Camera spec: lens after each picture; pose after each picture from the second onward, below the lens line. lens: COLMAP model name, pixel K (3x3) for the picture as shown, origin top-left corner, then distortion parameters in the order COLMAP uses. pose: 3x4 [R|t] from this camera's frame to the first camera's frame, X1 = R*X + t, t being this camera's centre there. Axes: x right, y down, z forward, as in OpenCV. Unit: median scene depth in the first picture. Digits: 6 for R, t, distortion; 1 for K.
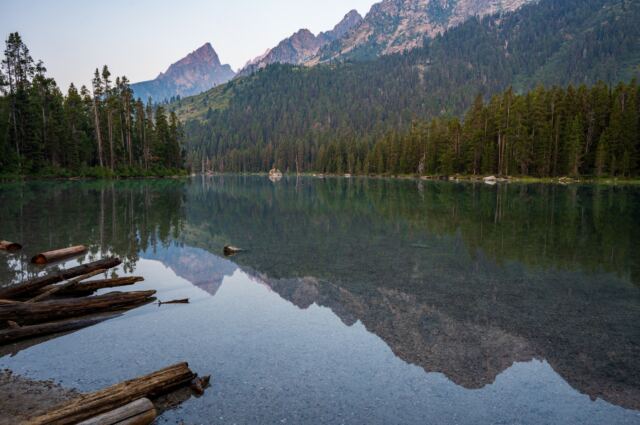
lens RADIAL K [[463.6, 0, 320.7], [0, 463.6, 224.8], [0, 0, 1]] dist [-0.006450, -0.001739]
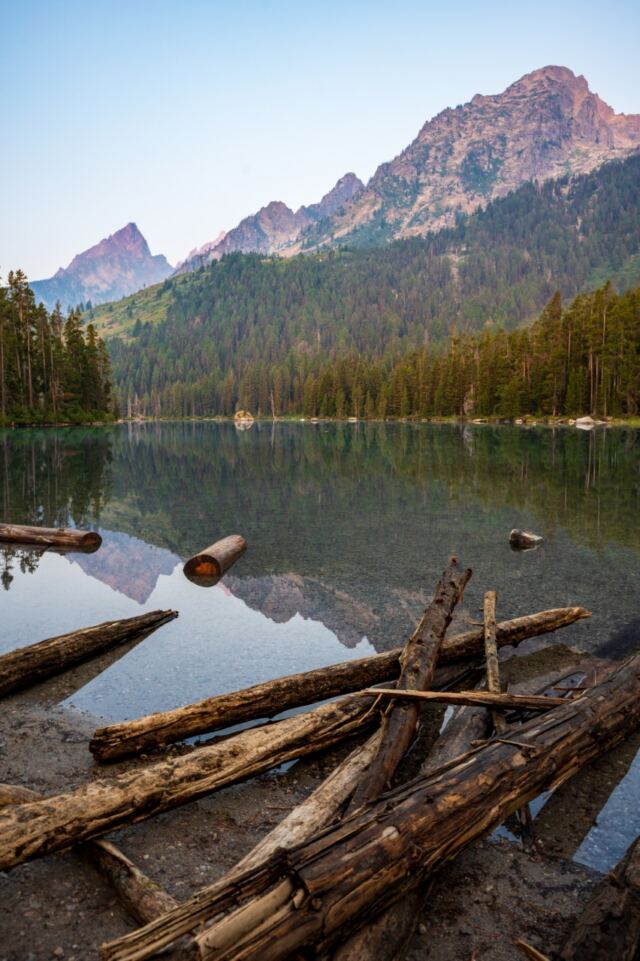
lens RADIAL K [[698.5, 0, 320.0], [0, 698.5, 480.5], [0, 0, 1]] dist [0.000151, -0.000005]
pose [[0.999675, -0.012489, 0.022223, -0.003878], [0.012940, 0.999711, -0.020275, 0.000027], [-0.021963, 0.020556, 0.999547, 0.002137]]
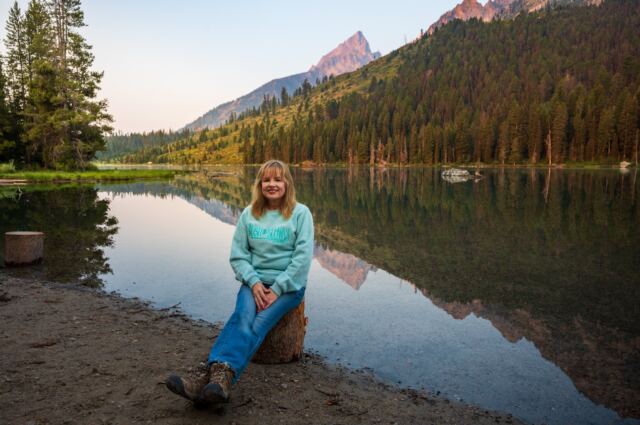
lens RADIAL K [[465.1, 0, 319.9], [0, 465.1, 233.9], [0, 0, 1]] dist [0.000151, -0.000005]
pose [[0.952430, 0.039124, -0.302234, -0.075623], [-0.028120, 0.998777, 0.040676, -0.024982], [0.303456, -0.030243, 0.952365, 0.222419]]
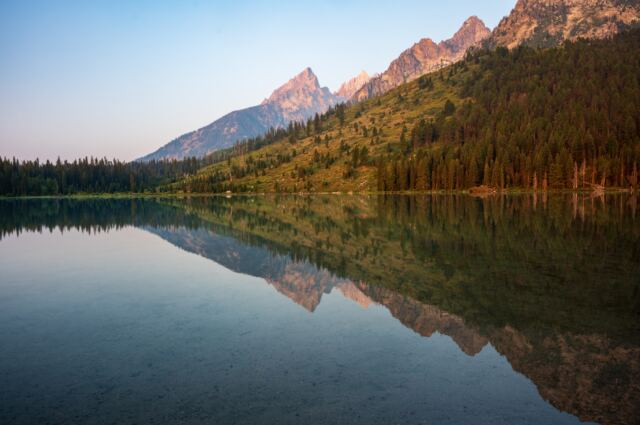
lens RADIAL K [[449.0, 0, 311.0], [0, 449.0, 224.8], [0, 0, 1]] dist [-0.000177, -0.002202]
pose [[0.978502, -0.002956, -0.206218, -0.271970], [-0.004715, 0.999315, -0.036701, -0.029466], [0.206185, 0.036884, 0.977818, 0.248287]]
